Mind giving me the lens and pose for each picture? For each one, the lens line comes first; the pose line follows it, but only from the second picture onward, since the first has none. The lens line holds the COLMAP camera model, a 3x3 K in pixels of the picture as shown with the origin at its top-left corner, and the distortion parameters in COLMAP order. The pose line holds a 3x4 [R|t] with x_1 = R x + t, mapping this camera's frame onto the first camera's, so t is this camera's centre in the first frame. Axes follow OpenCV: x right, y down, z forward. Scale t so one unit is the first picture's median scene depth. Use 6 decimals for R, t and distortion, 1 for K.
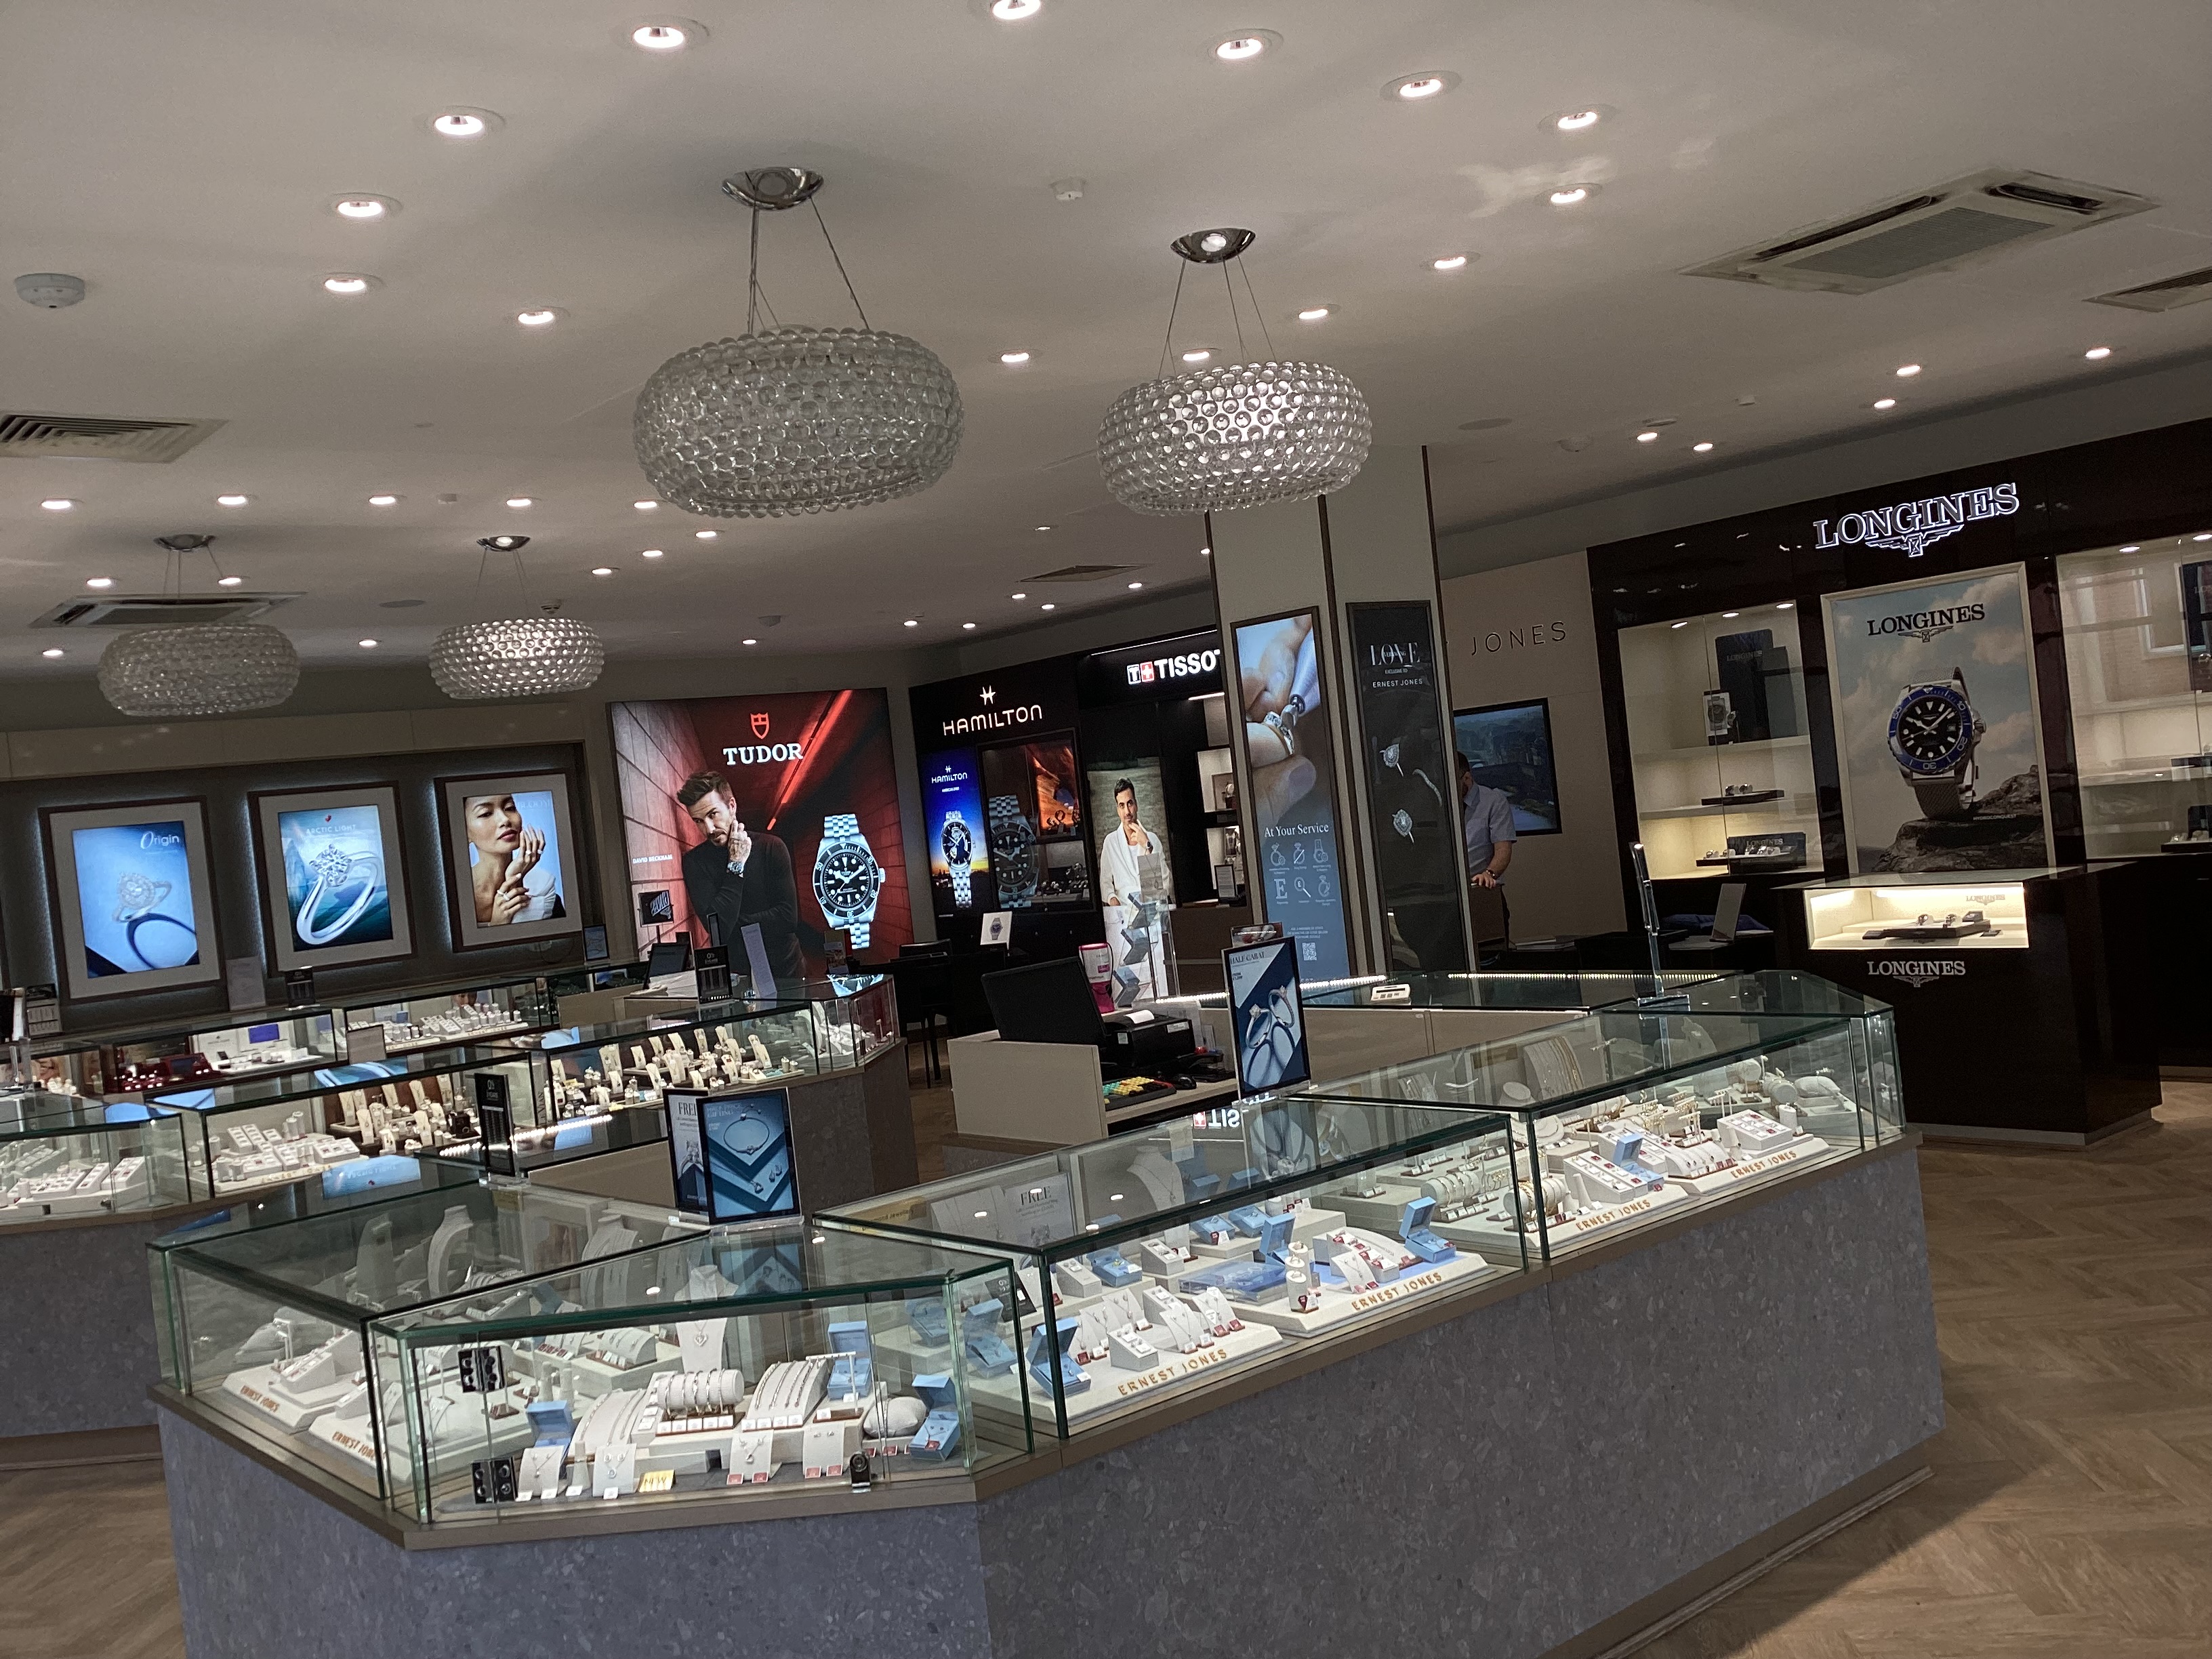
lens RADIAL K [[2032.2, 0, 1103.1], [0, 2032.2, 822.3], [0, 0, 1]] dist [0.049674, 0.000000]
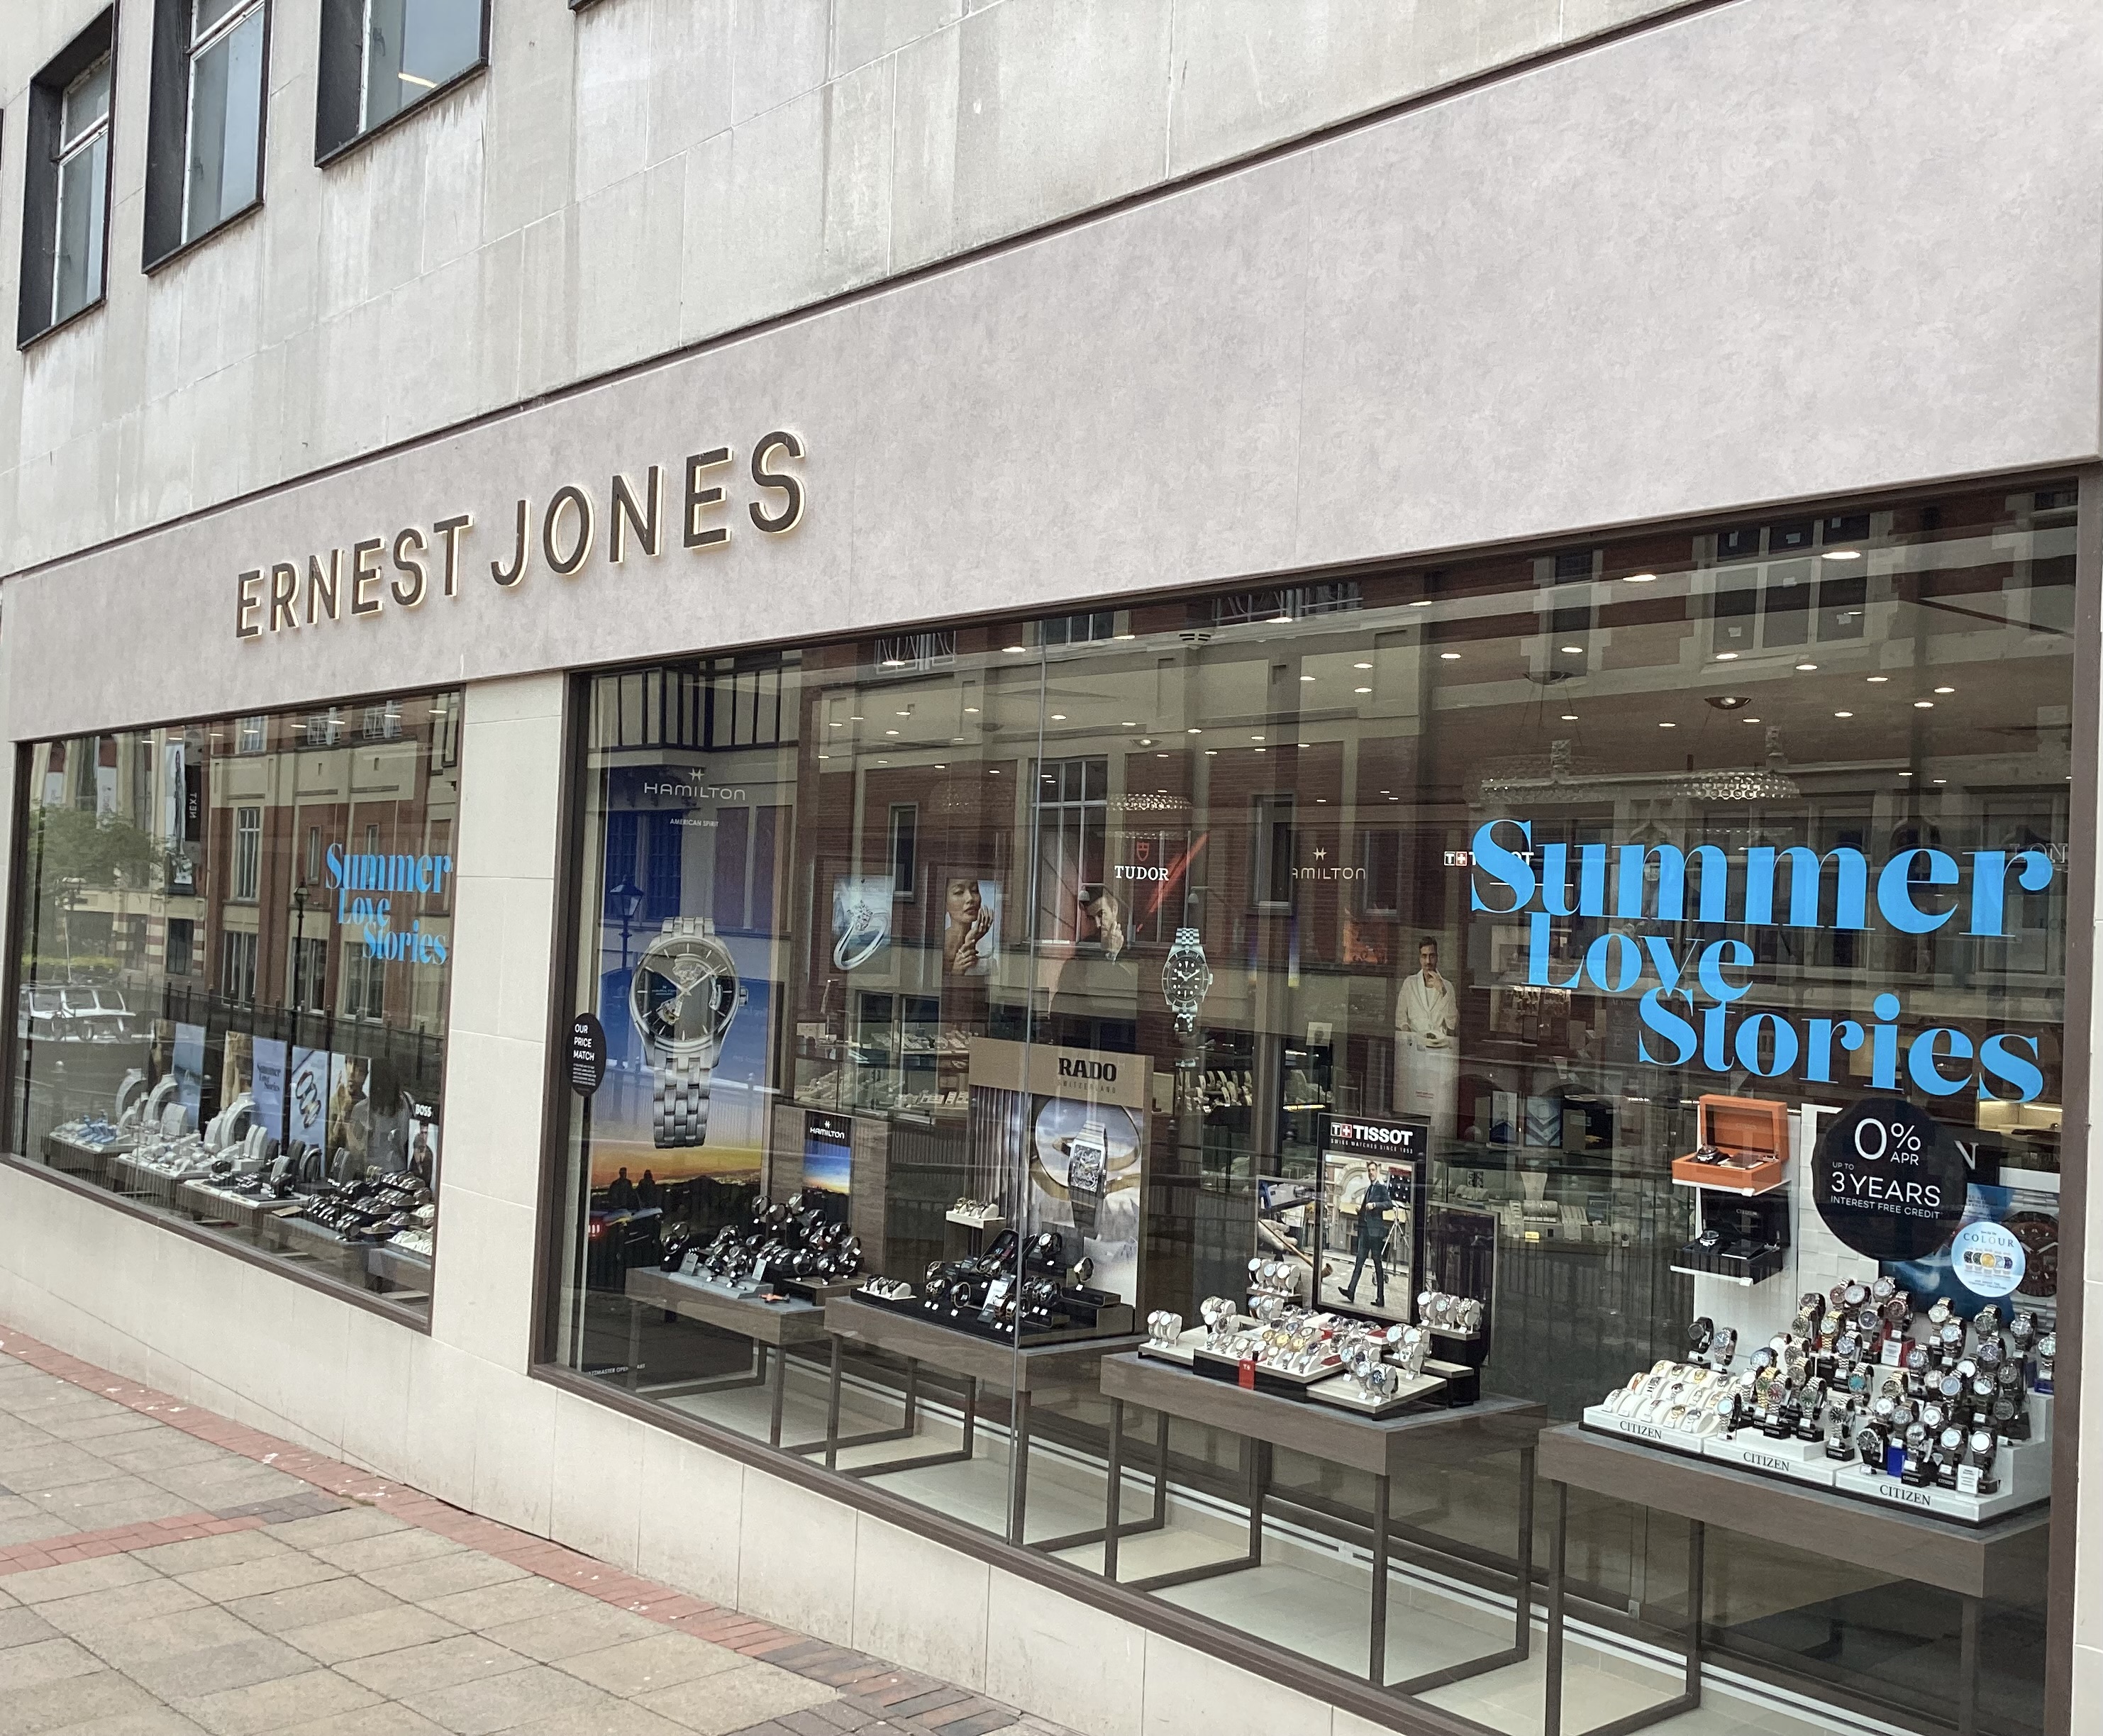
lens RADIAL K [[2149.7, 0, 1038.2], [0, 2149.7, 866.5], [0, 0, 1]] dist [0.044036, 0.000000]
pose [[0.987157, 0.148371, -0.059214, -0.153279], [-0.149876, 0.988464, -0.021822, 0.002196], [0.055294, 0.030416, 0.998007, -0.370771]]
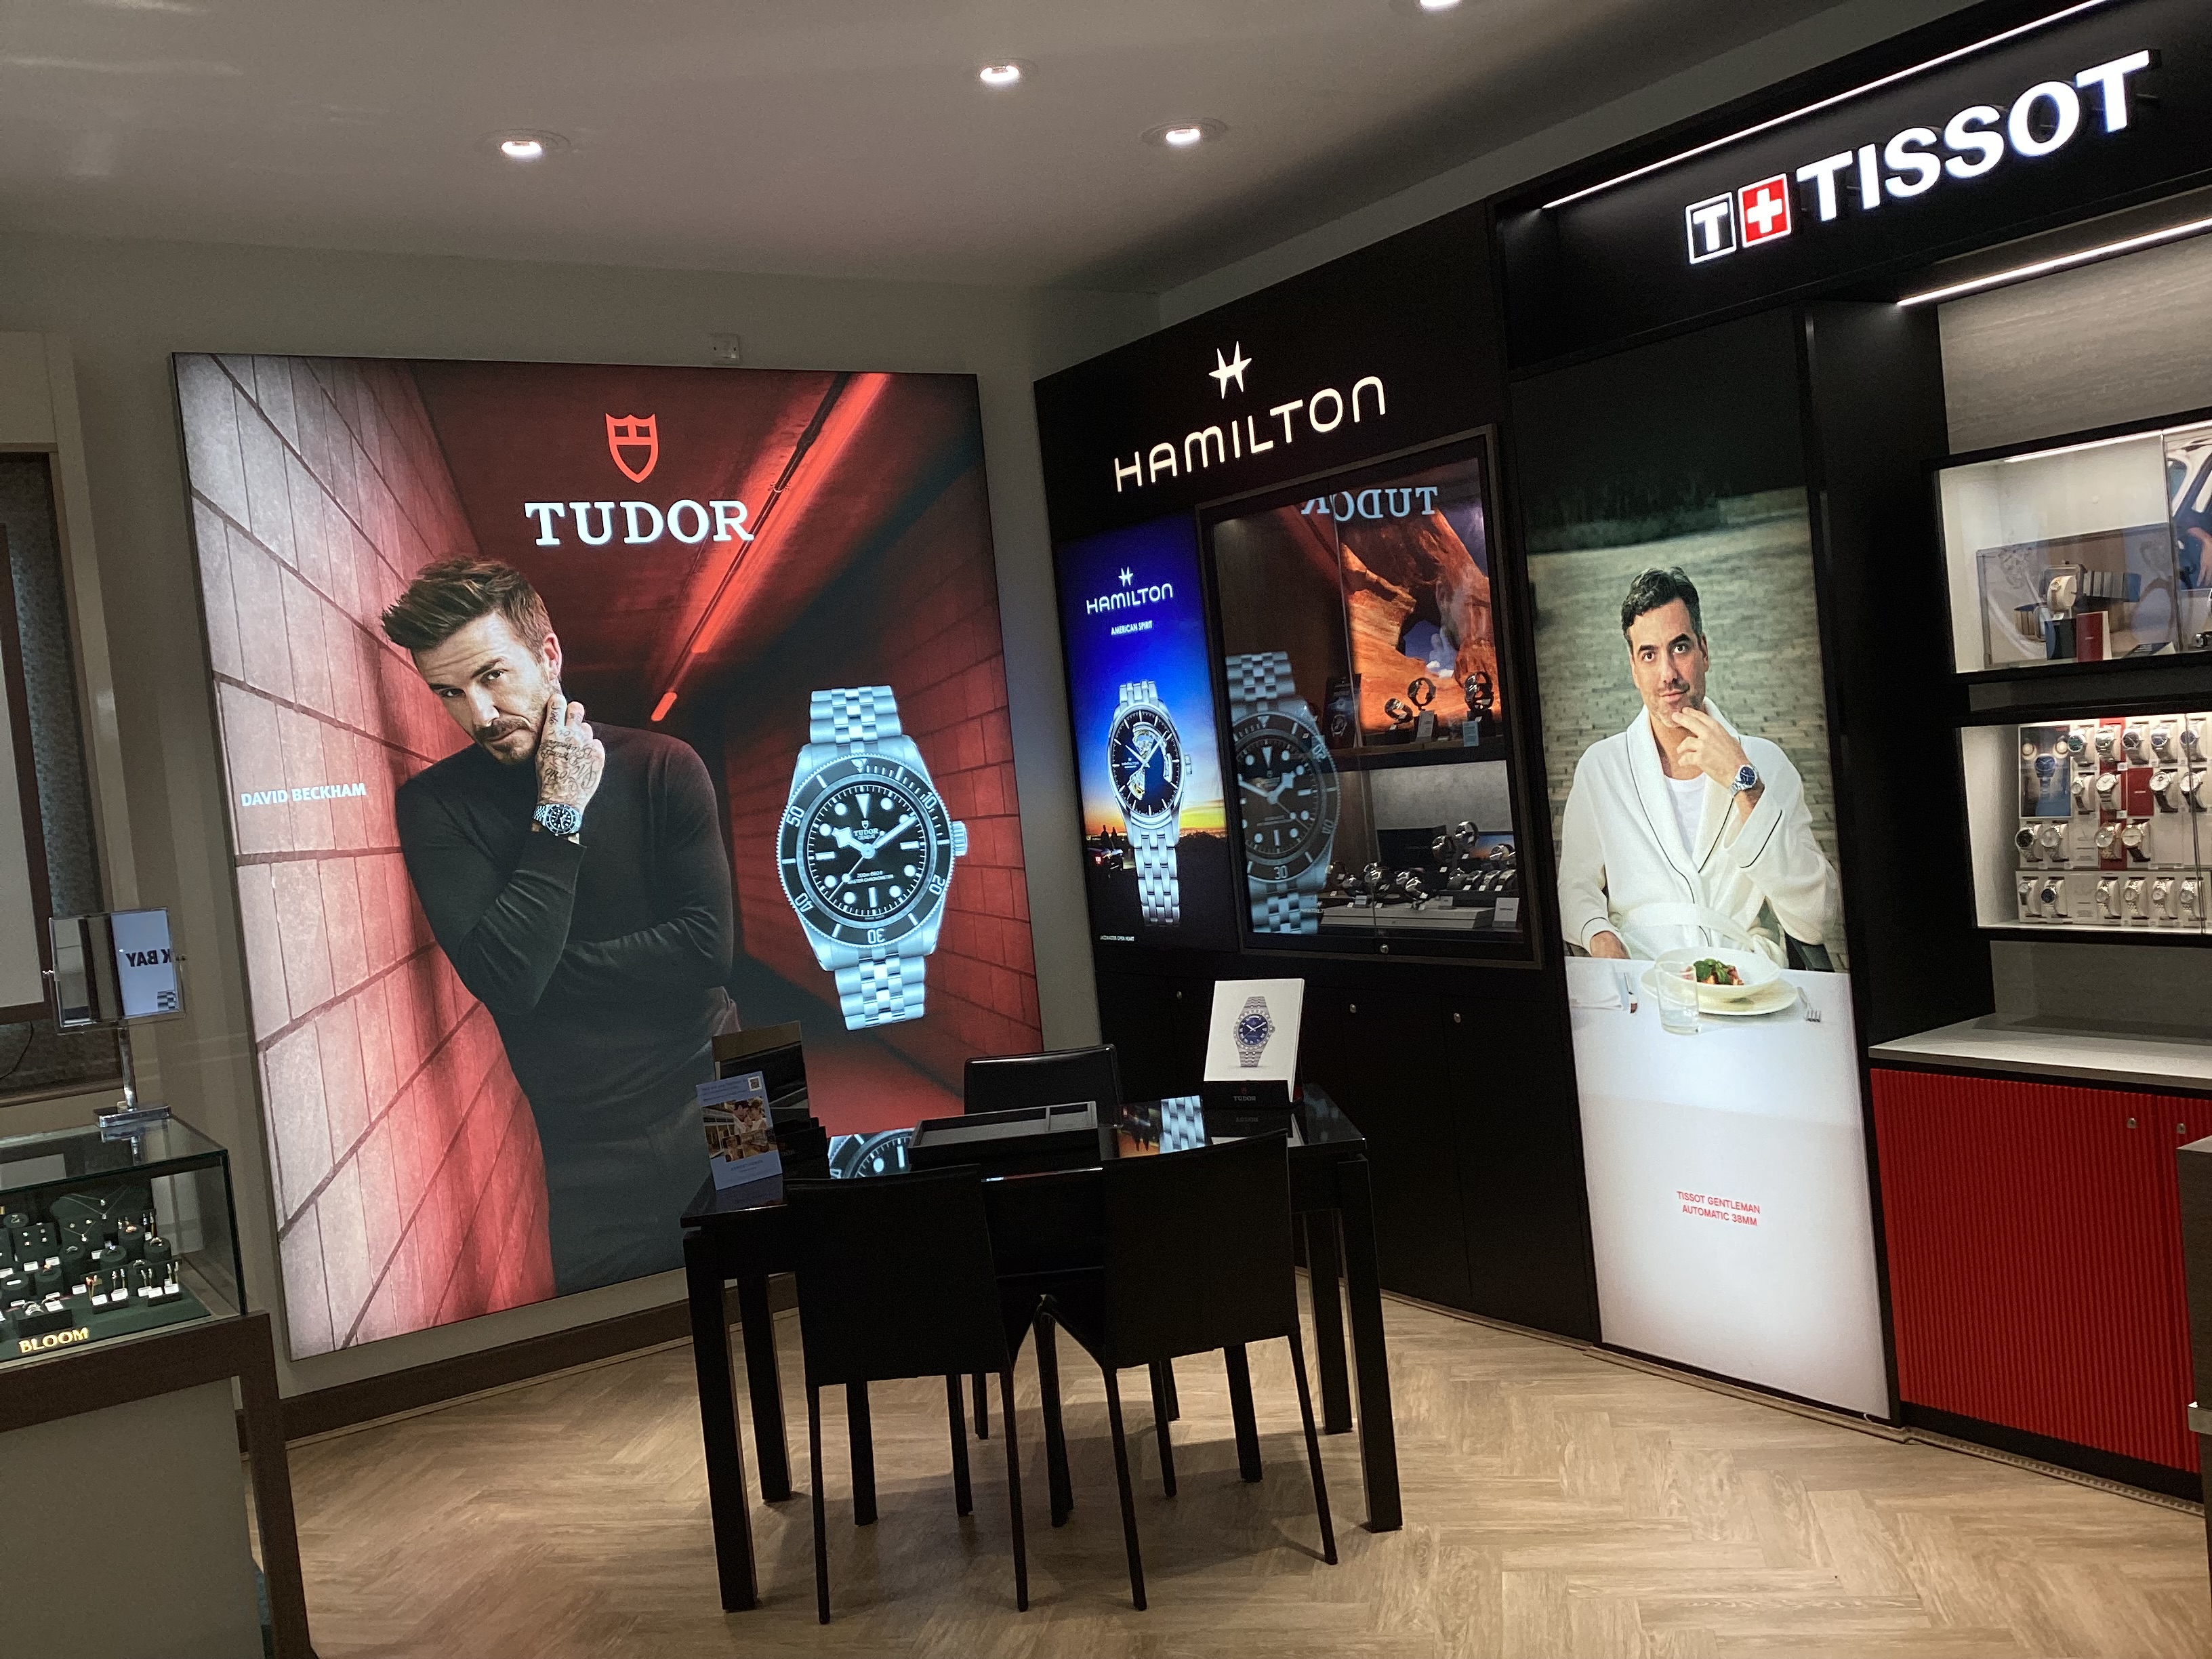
lens RADIAL K [[2032.2, 0, 1099.4], [0, 2032.2, 835.4], [0, 0, 1]] dist [0.049674, 0.000000]
pose [[0.994300, 0.017570, -0.105163, -0.040612], [-0.012553, 0.998760, 0.048177, 0.005776], [0.105879, -0.046582, 0.993287, 0.632428]]
